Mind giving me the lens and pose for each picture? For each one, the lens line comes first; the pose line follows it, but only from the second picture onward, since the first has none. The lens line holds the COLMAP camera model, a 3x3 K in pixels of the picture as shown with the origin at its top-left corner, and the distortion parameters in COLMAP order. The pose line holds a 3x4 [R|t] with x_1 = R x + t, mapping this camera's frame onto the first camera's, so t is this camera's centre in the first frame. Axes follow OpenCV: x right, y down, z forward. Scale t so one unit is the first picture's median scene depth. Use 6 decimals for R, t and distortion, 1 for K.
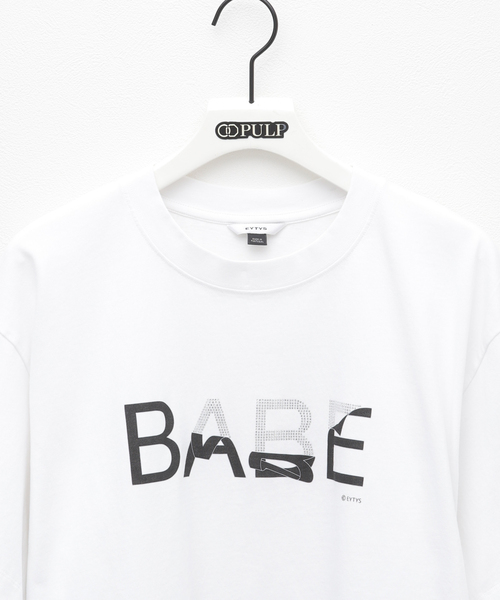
lens RADIAL K [[1449.1, 0, 252.1], [0, 1449.1, 295.9], [0, 0, 1]] dist [0.117287, 0.000000]
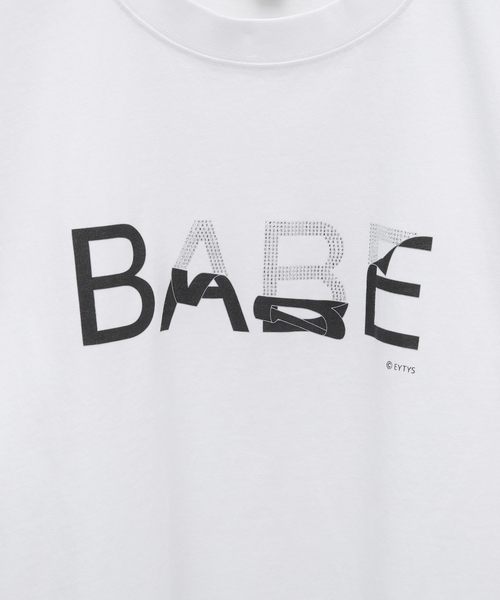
lens RADIAL K [[1583.2, 0, 253.4], [0, 1583.2, 298.9], [0, 0, 1]] dist [-0.090058, 0.000000]
pose [[0.999931, 0.008474, -0.008127, 0.003870], [-0.007295, 0.990763, 0.135405, 0.005645], [0.009199, -0.135336, 0.990757, 0.246642]]
